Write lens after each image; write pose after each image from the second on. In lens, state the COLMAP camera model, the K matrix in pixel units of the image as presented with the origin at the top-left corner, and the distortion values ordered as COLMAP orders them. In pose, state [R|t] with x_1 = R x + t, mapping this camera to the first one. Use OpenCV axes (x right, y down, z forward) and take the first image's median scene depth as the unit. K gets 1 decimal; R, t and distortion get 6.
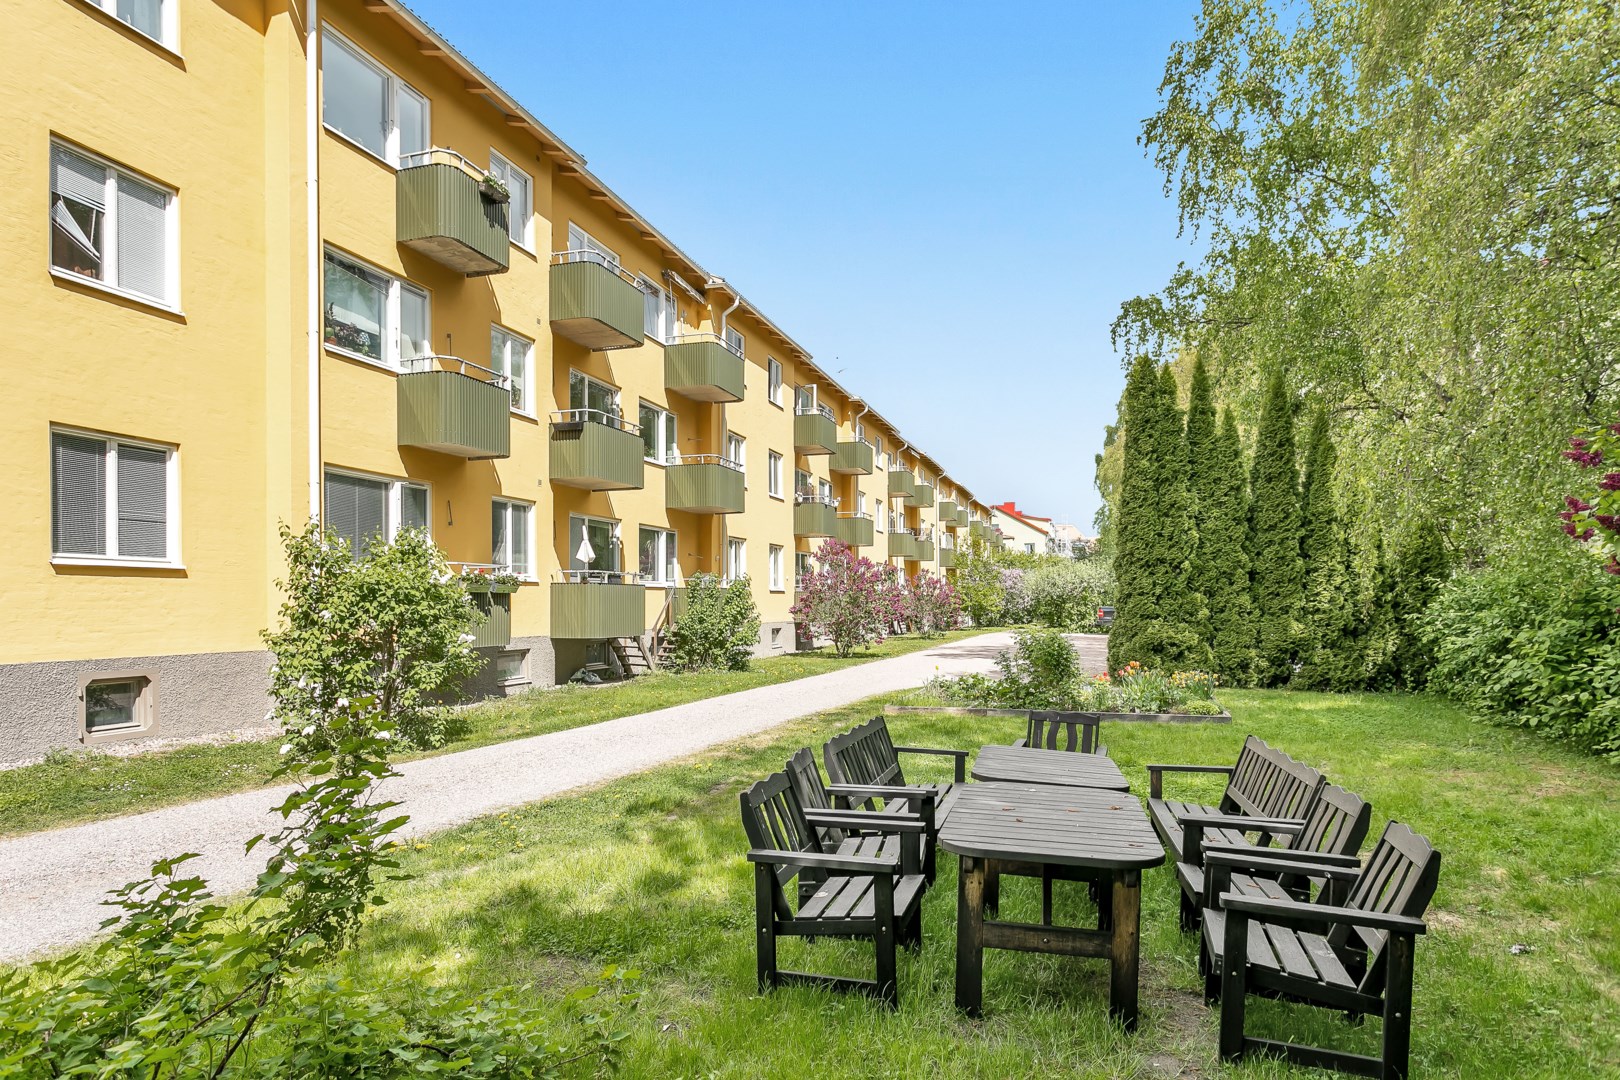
lens RADIAL K [[910.5, 0, 809.4], [0, 910.5, 606.0], [0, 0, 1]] dist [0.001755, 0.000351]
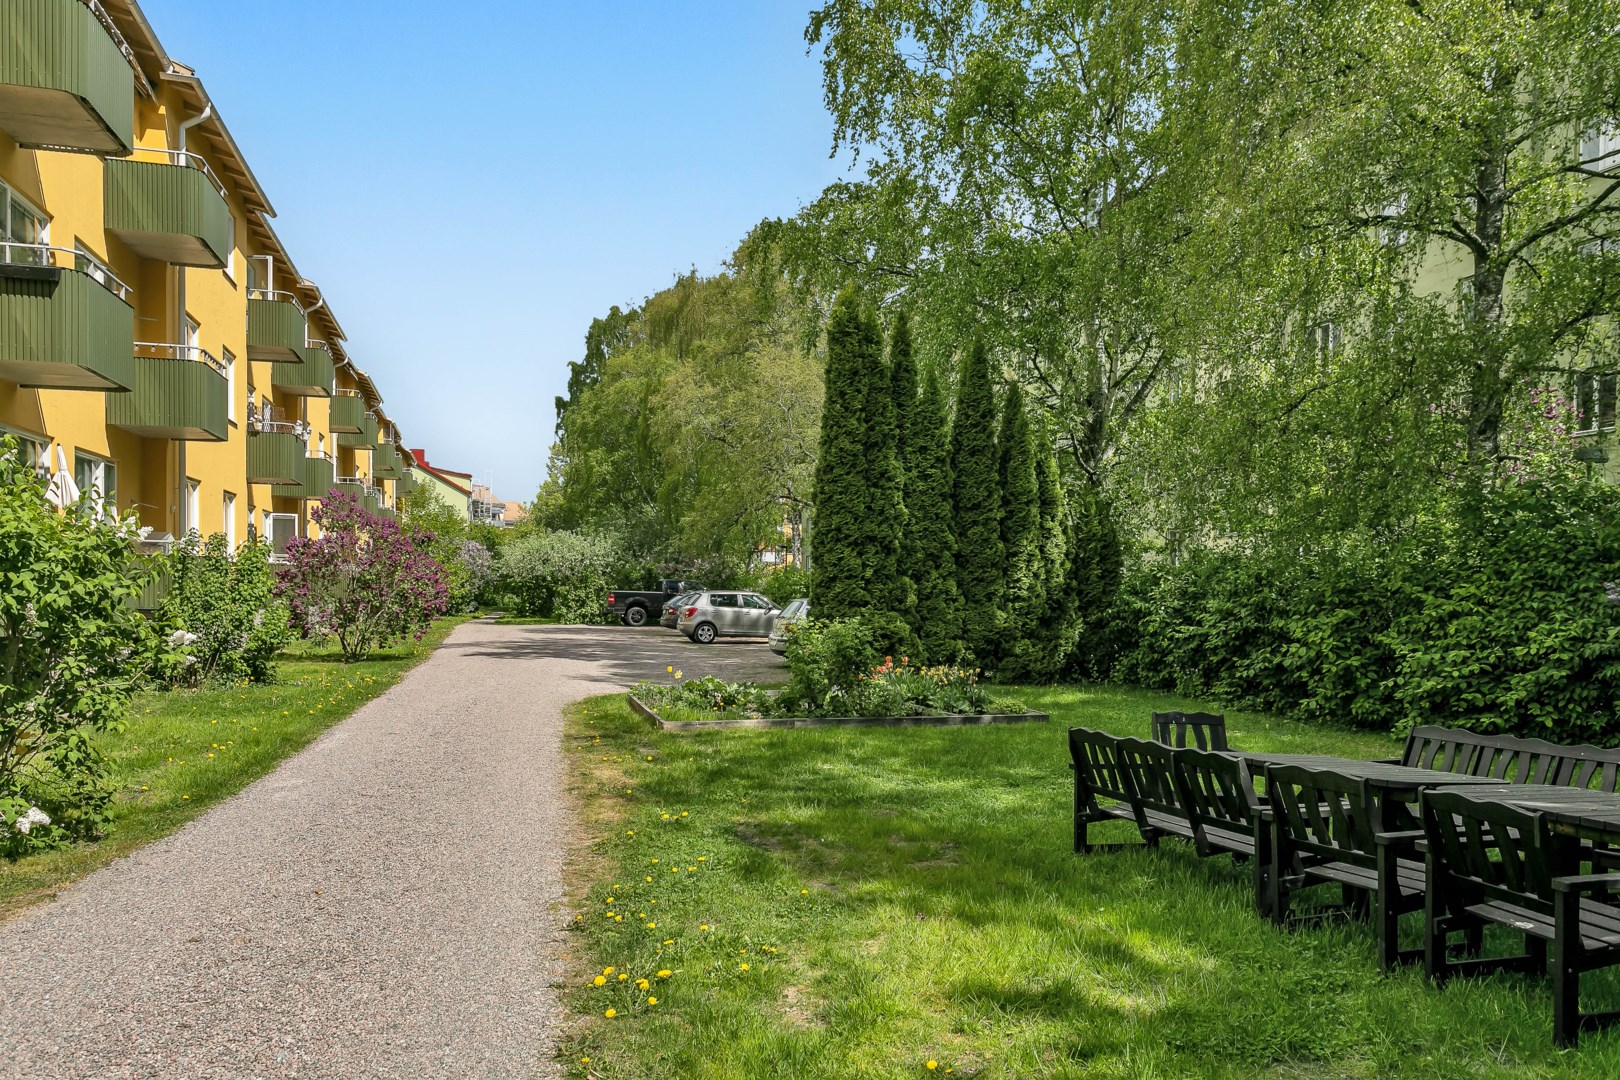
lens RADIAL K [[1181.2, 0, 811.2], [0, 1181.2, 600.9], [0, 0, 1]] dist [0.000498, 0.003314]
pose [[0.839483, 0.004833, 0.543365, -0.264989], [-0.010340, 0.999921, 0.007080, 0.001517], [-0.543288, -0.011562, 0.839467, 0.099235]]
